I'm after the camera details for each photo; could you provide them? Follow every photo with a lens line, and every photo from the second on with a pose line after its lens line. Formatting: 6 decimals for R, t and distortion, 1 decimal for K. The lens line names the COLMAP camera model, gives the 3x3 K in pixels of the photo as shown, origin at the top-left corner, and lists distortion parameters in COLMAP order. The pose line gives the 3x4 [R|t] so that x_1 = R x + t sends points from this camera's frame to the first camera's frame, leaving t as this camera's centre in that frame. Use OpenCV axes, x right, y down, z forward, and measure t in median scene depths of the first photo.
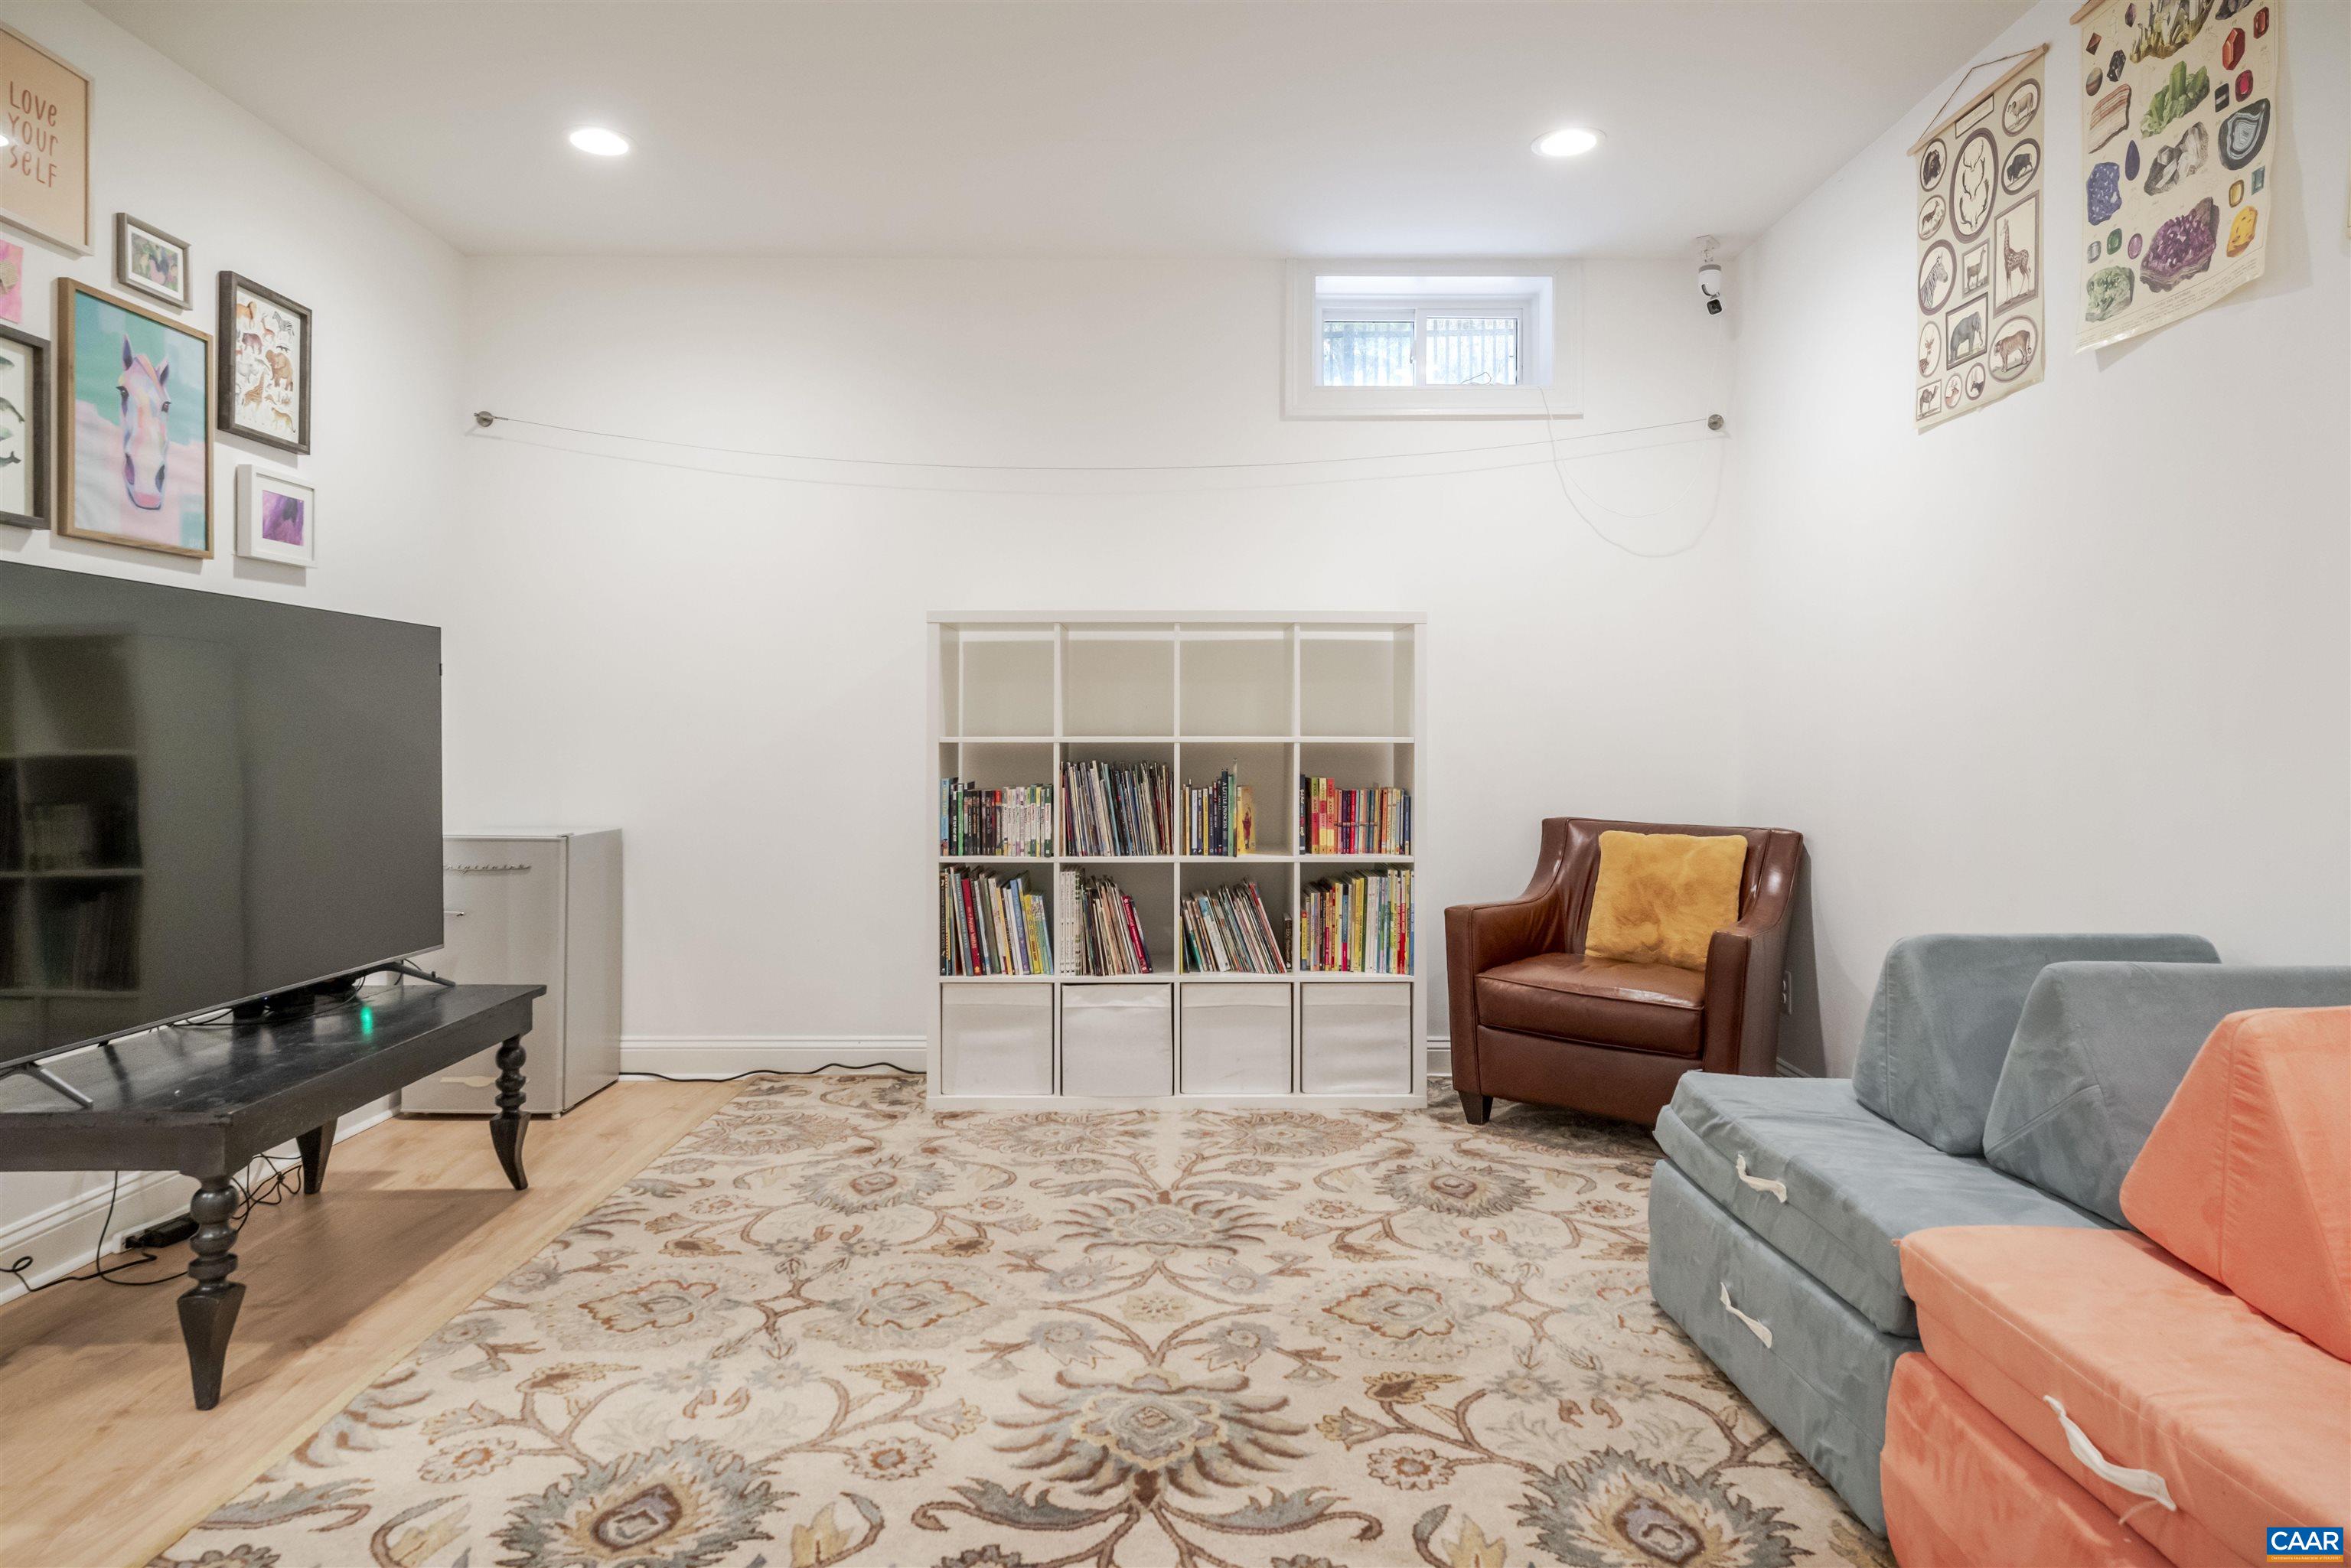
lens RADIAL K [[1384.6, 0, 1174.4], [0, 1384.6, 729.6], [0, 0, 1]] dist [0.000723, -0.000449]
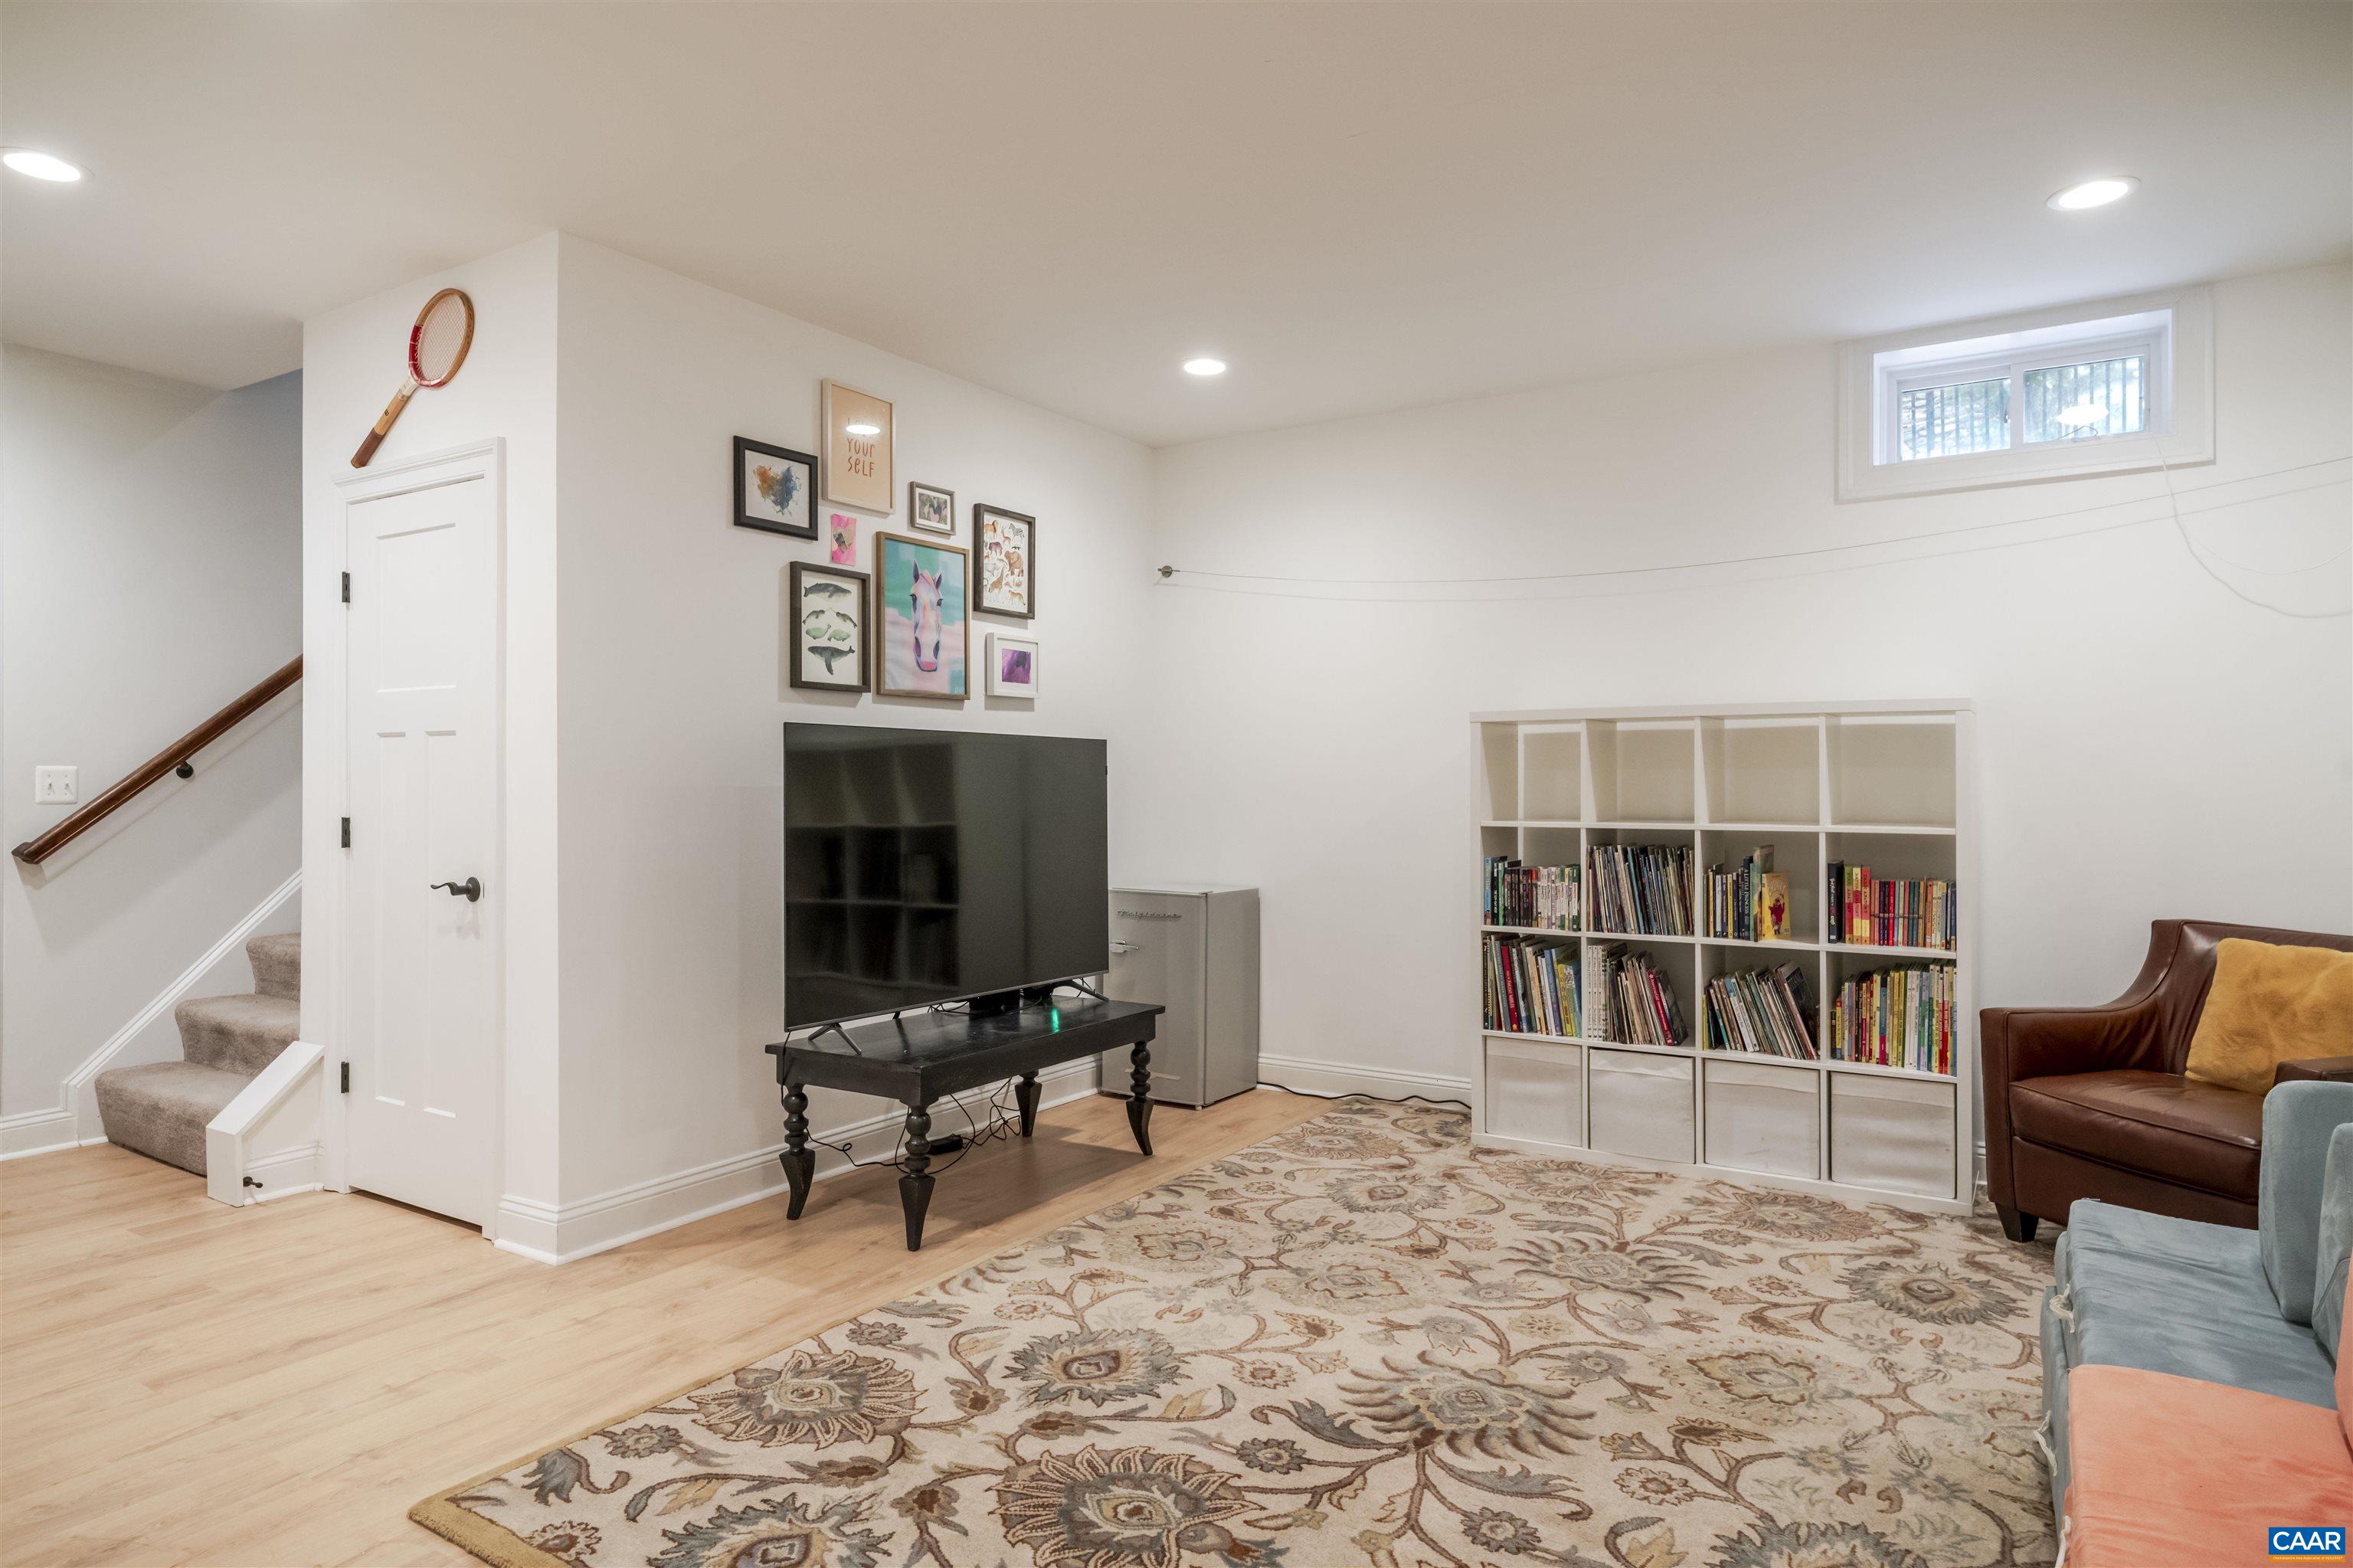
lens RADIAL K [[1361.5, 0, 1176.5], [0, 1361.5, 784.0], [0, 0, 1]] dist [0.001172, -0.000947]
pose [[0.839912, -0.000429, -0.542722, 0.284642], [0.002059, 0.999995, 0.002397, -0.035622], [0.542719, -0.003130, 0.839909, -0.106761]]
